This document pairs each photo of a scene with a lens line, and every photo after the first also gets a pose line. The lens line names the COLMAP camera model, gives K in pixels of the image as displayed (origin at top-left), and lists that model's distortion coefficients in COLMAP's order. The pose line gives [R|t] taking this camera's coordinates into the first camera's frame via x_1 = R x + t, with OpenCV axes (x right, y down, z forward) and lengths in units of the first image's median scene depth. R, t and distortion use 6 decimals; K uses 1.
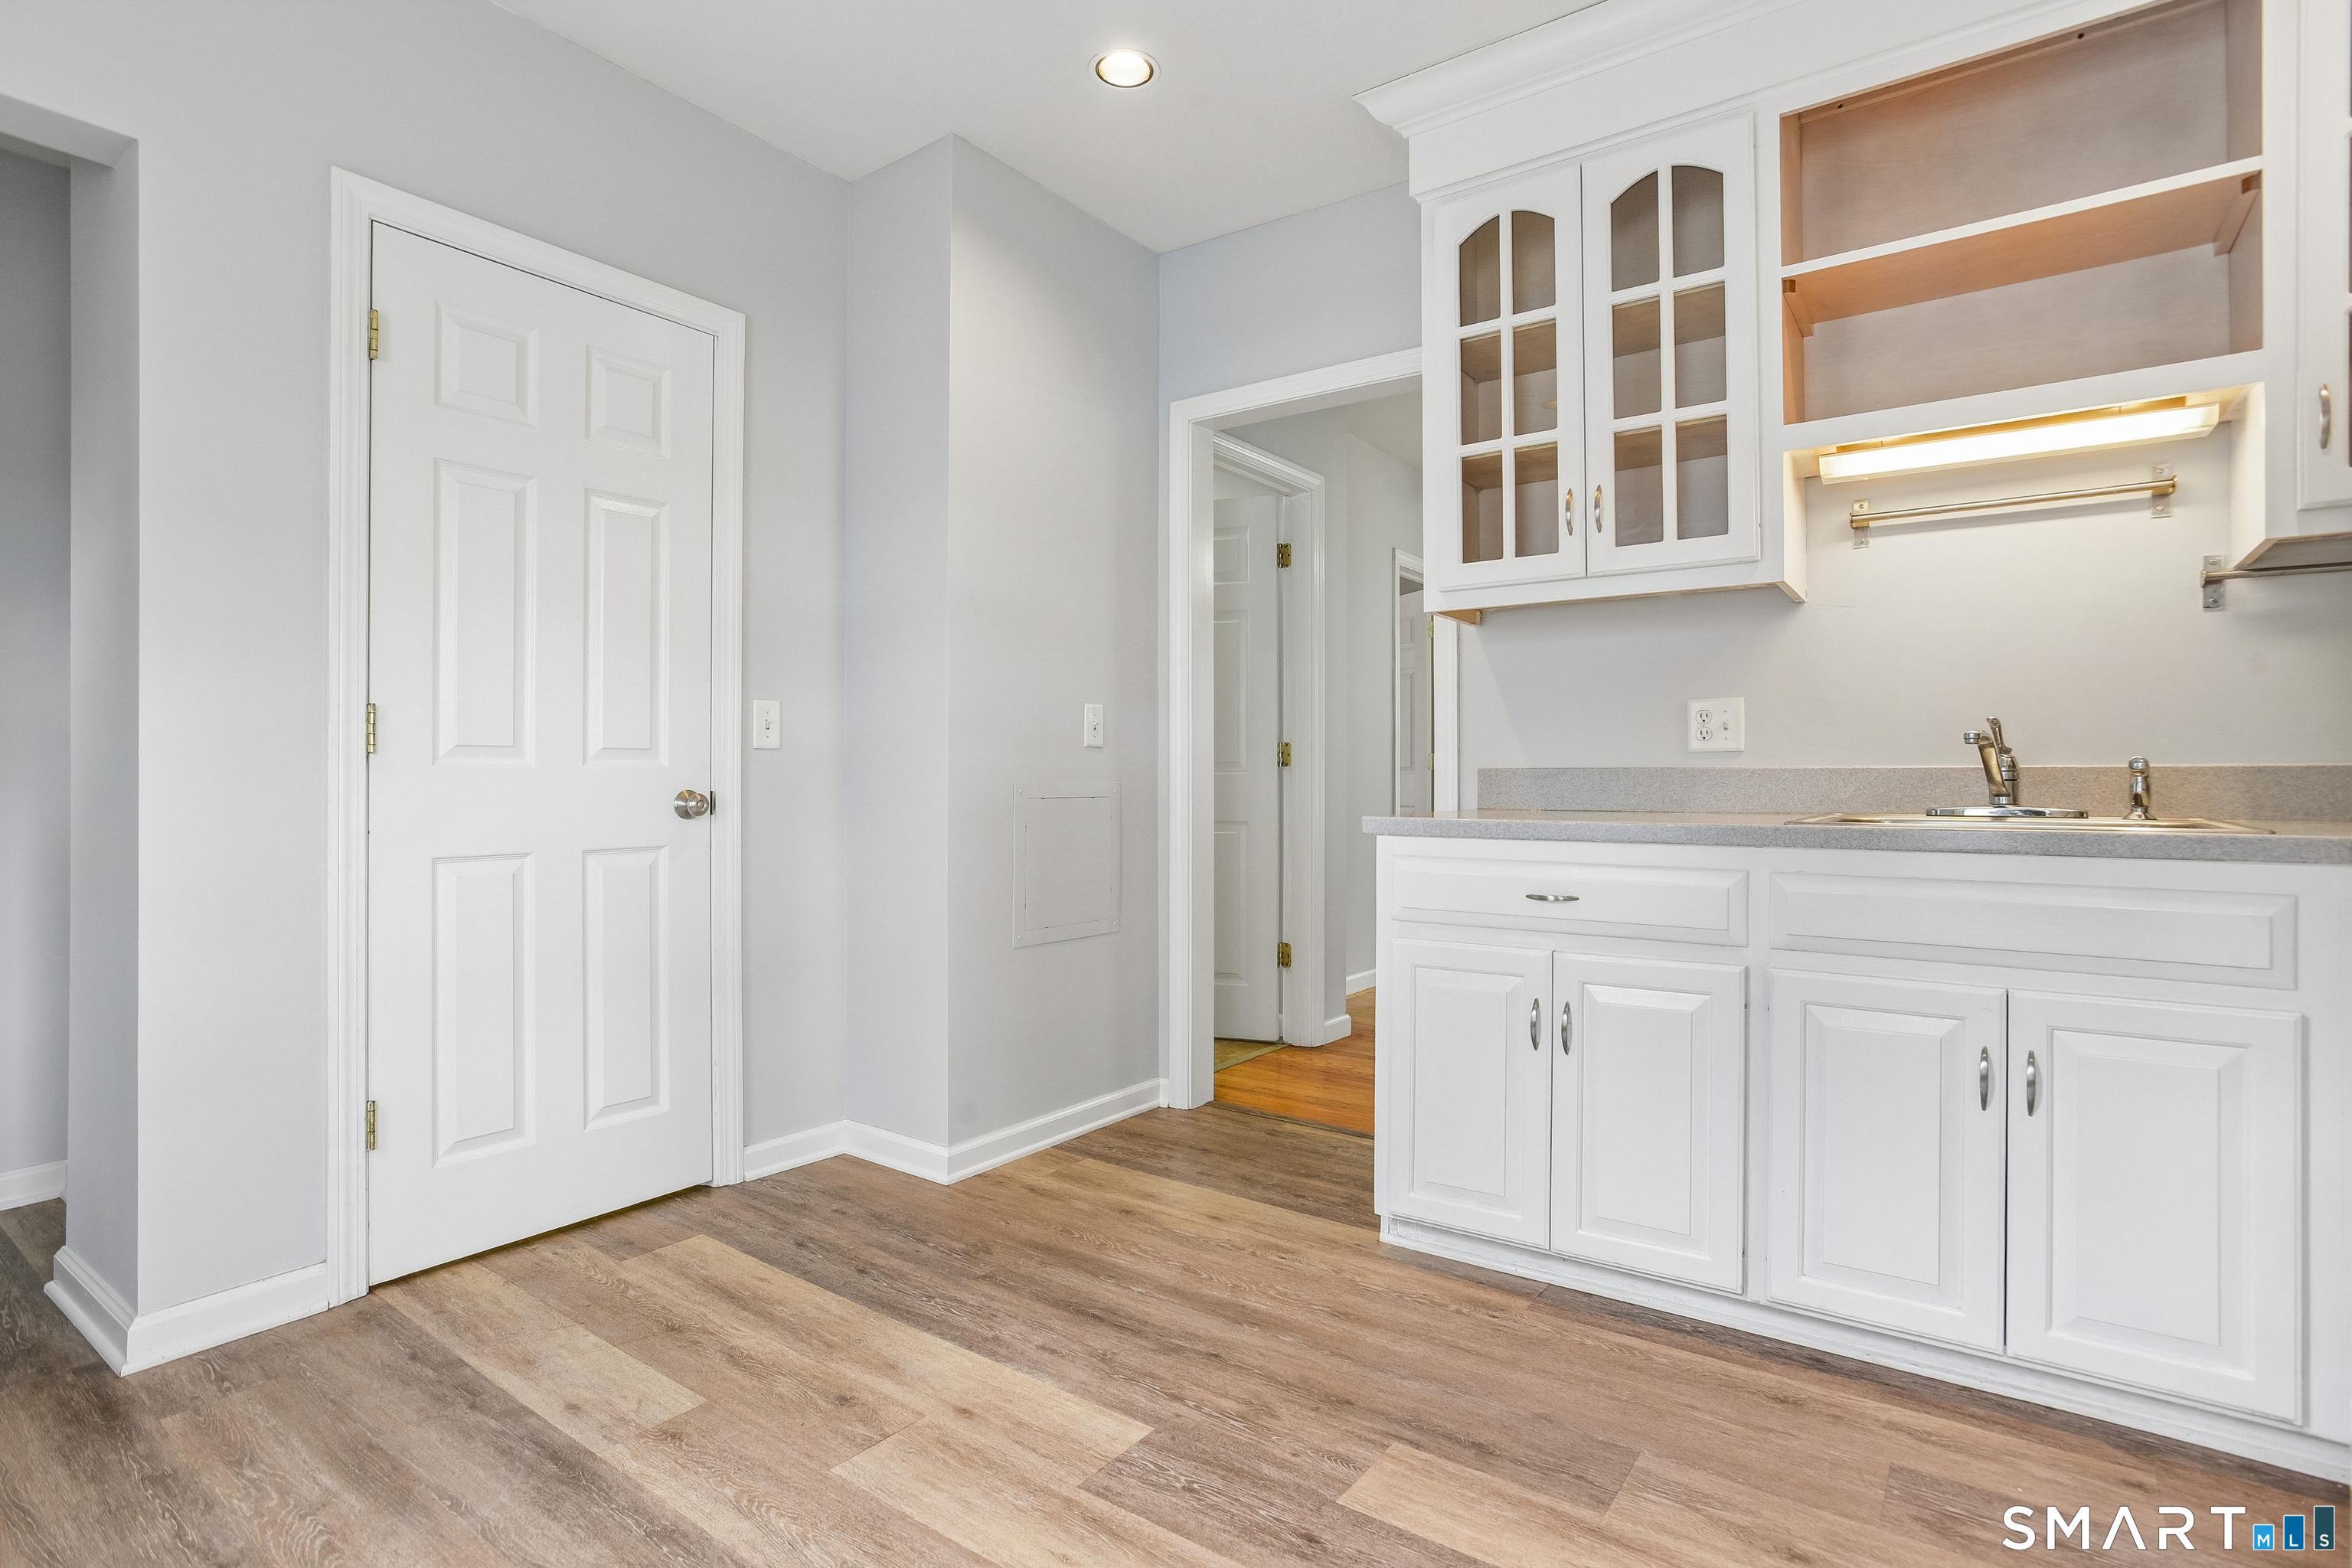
lens RADIAL K [[1144.6, 0, 1199.3], [0, 1144.6, 777.2], [0, 0, 1]] dist [-0.034481, 0.008293]
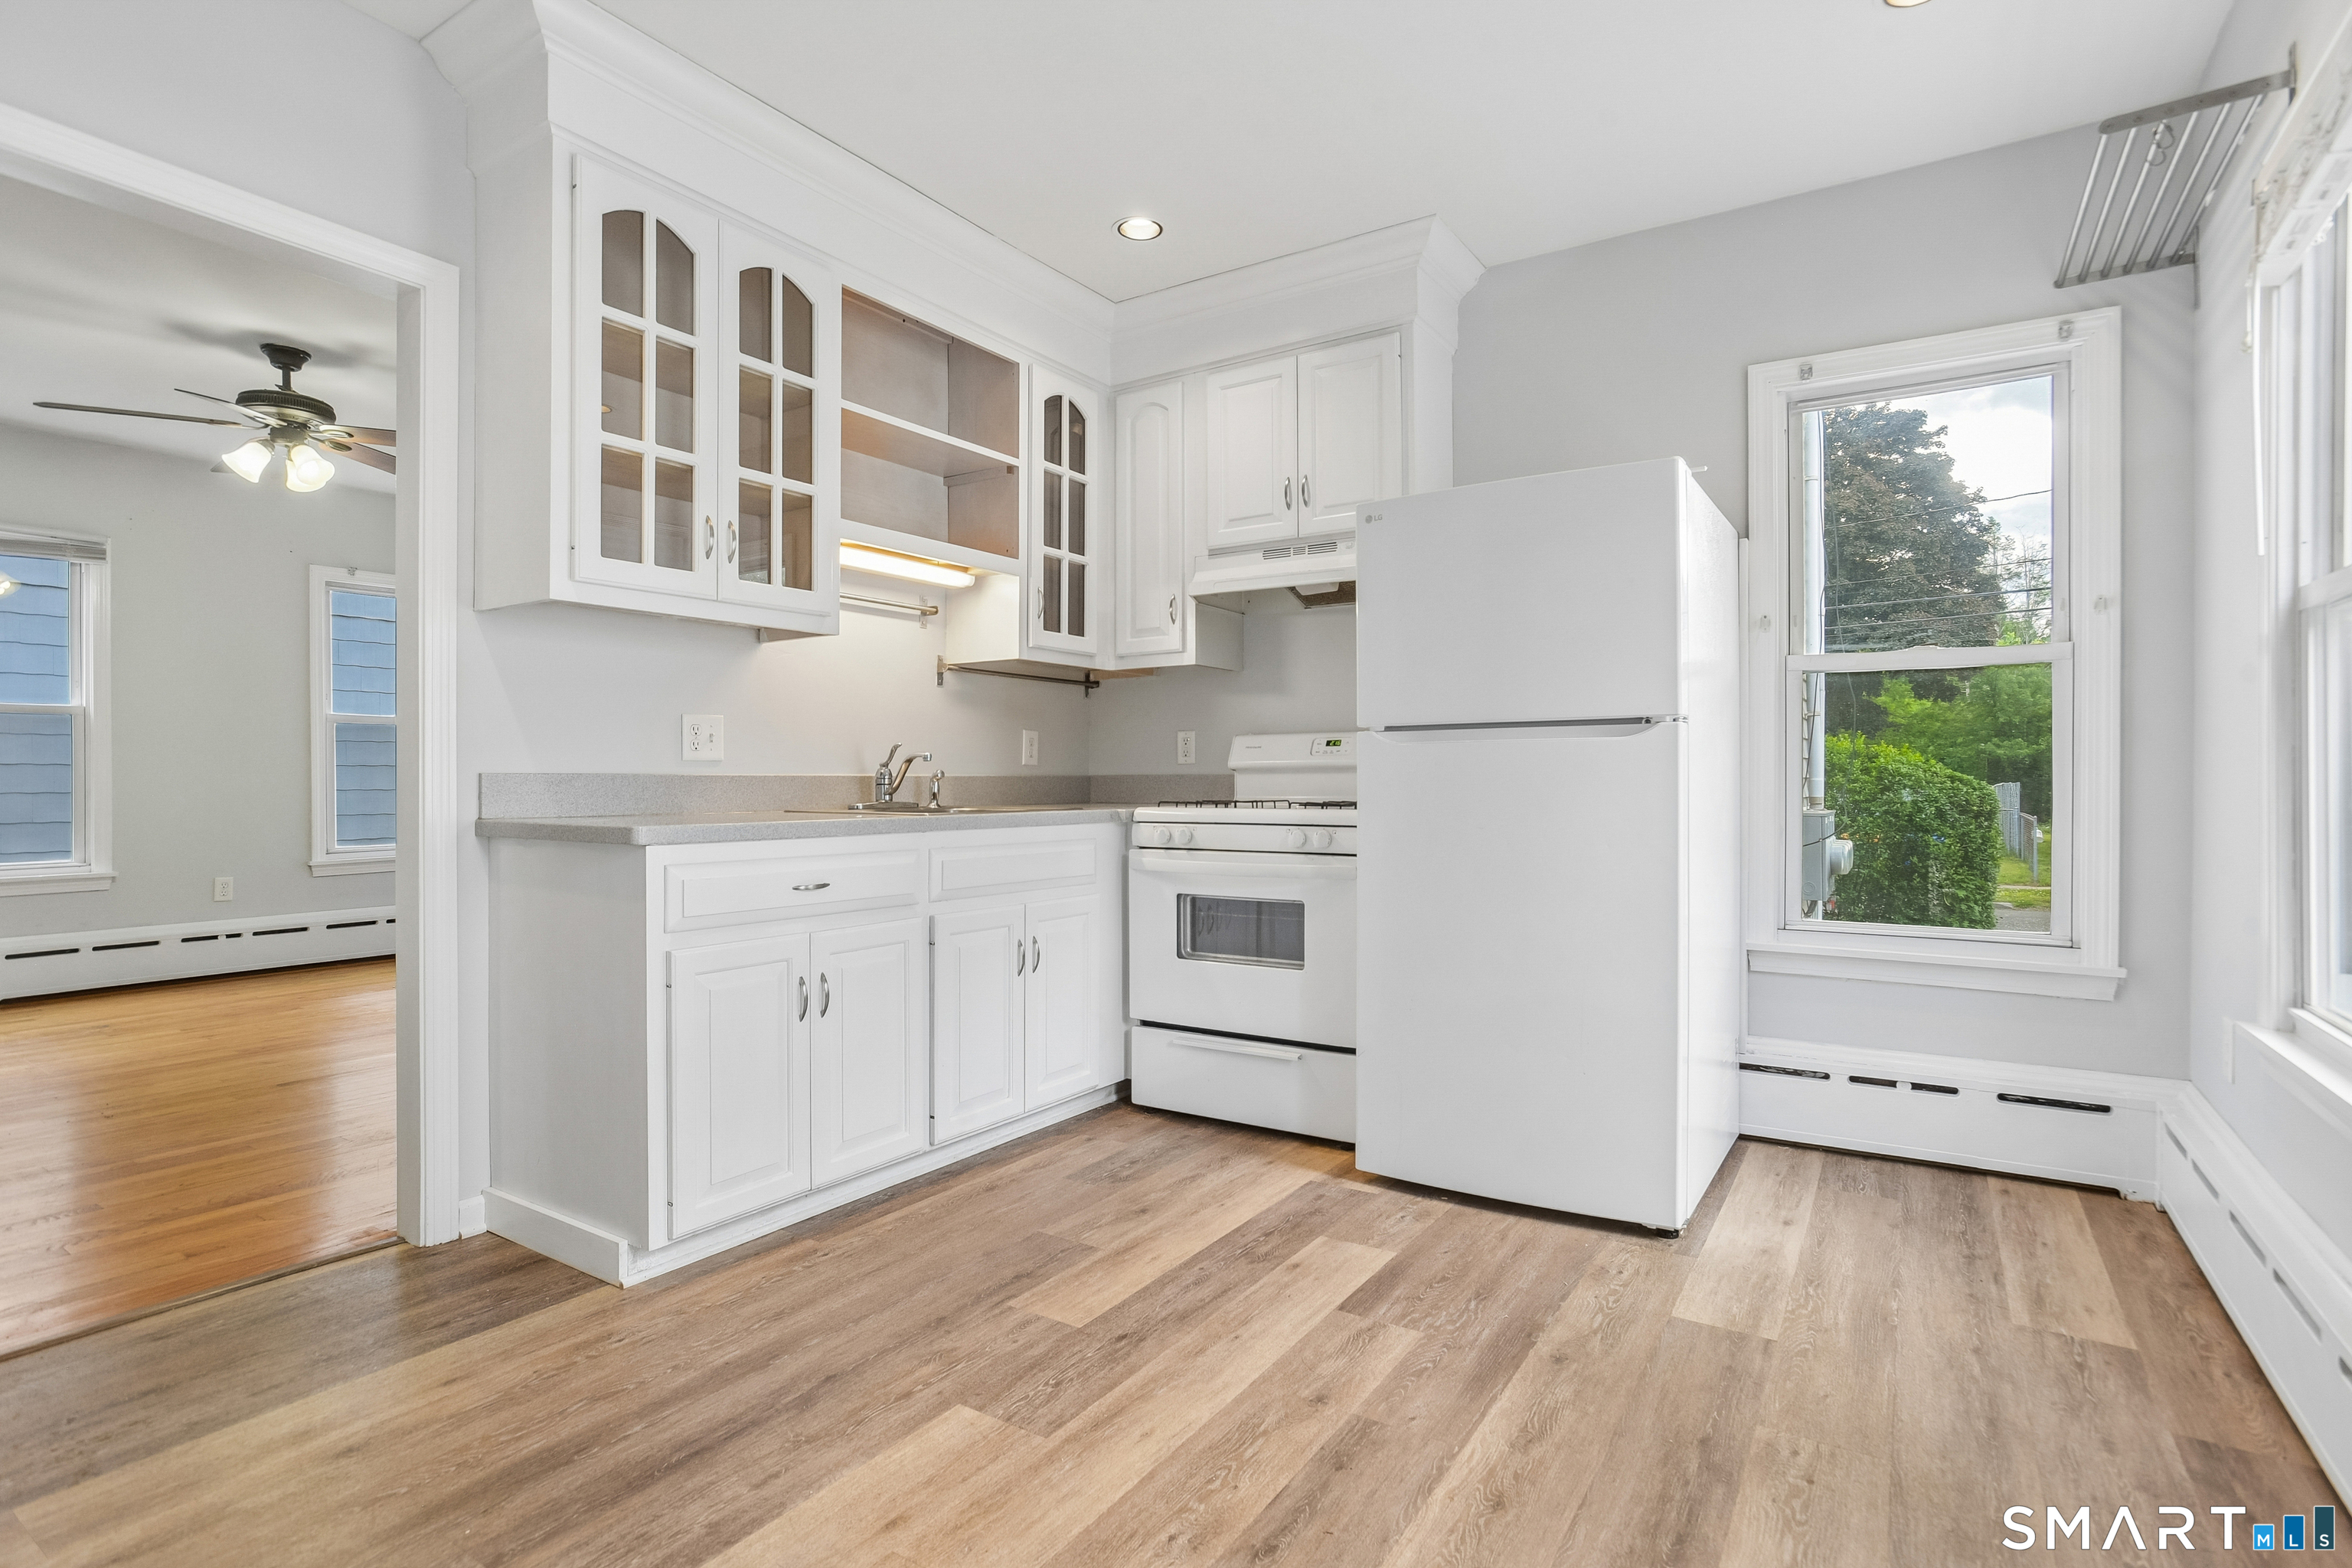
lens RADIAL K [[1144.6, 0, 1190.3], [0, 1144.6, 796.1], [0, 0, 1]] dist [-0.034481, 0.008293]
pose [[-0.041455, -0.012711, 0.999060, -0.892328], [-0.001264, 0.999919, 0.012669, -0.002363], [-0.999140, -0.000737, -0.041467, 0.678481]]
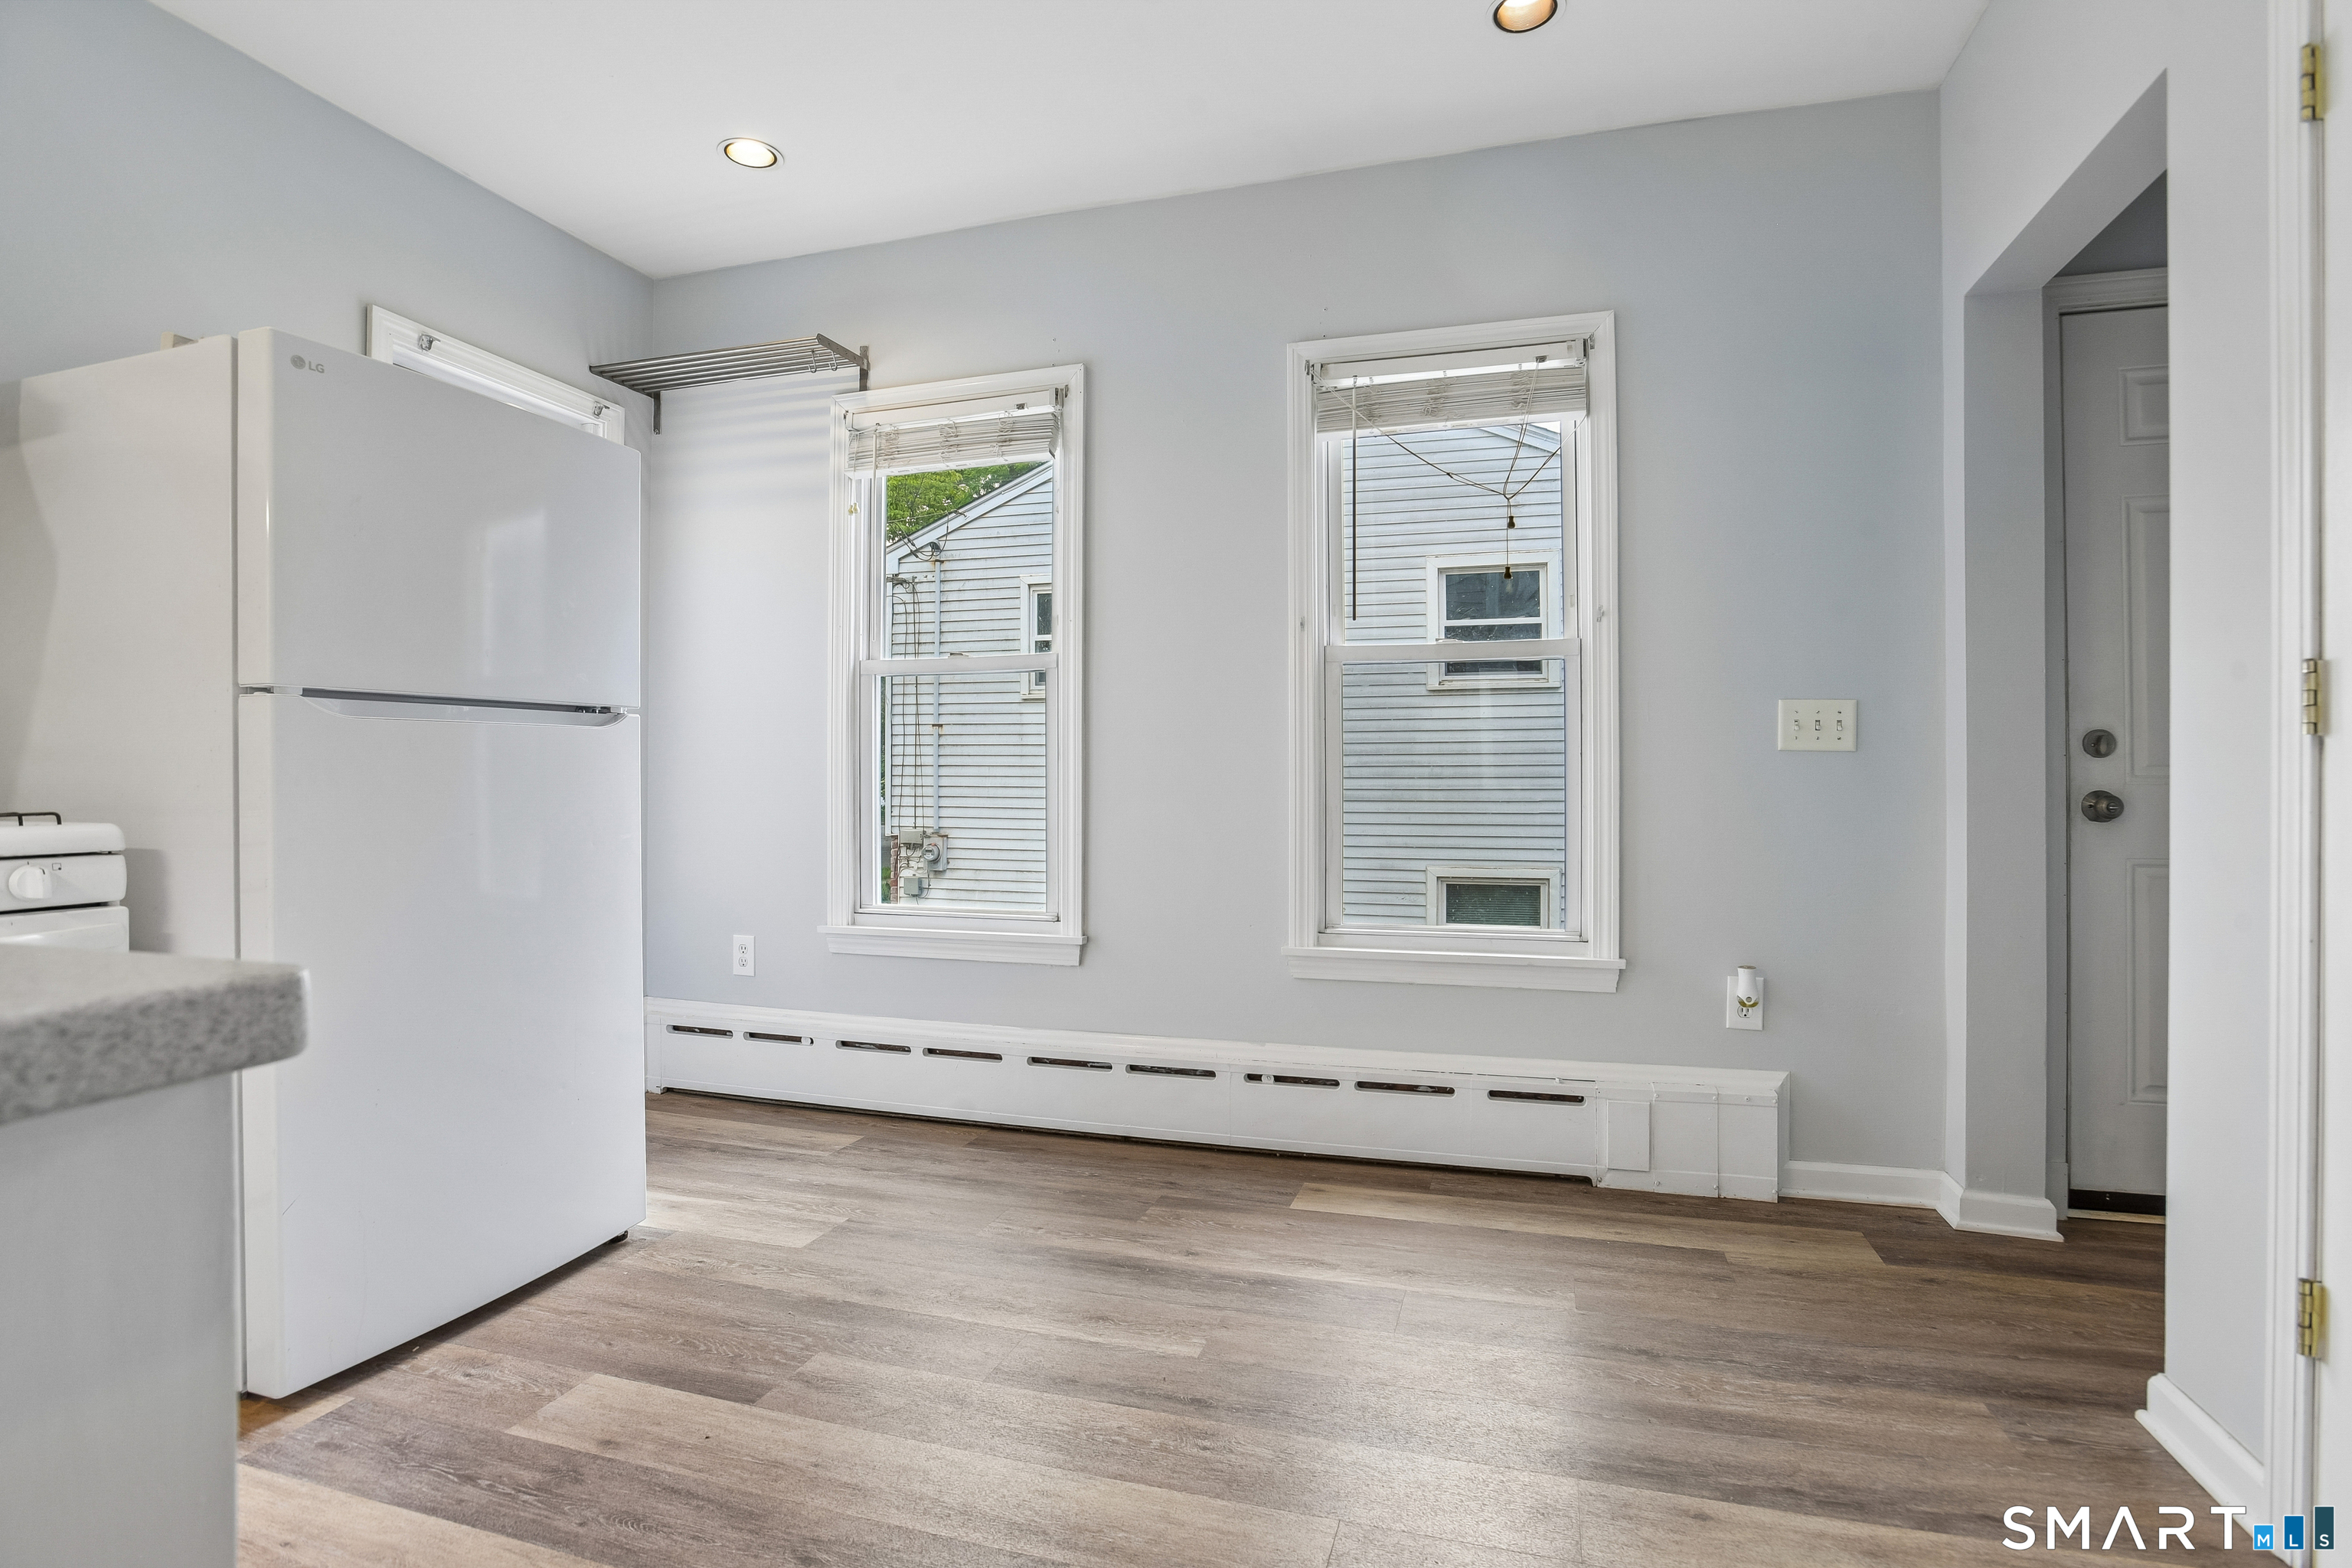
lens RADIAL K [[1144.6, 0, 1189.2], [0, 1144.6, 772.3], [0, 0, 1]] dist [-0.034481, 0.008293]
pose [[-0.952384, -0.000595, -0.304899, 0.055797], [0.001840, 0.999969, -0.007700, 0.005032], [0.304894, -0.007895, -0.952353, 1.408887]]
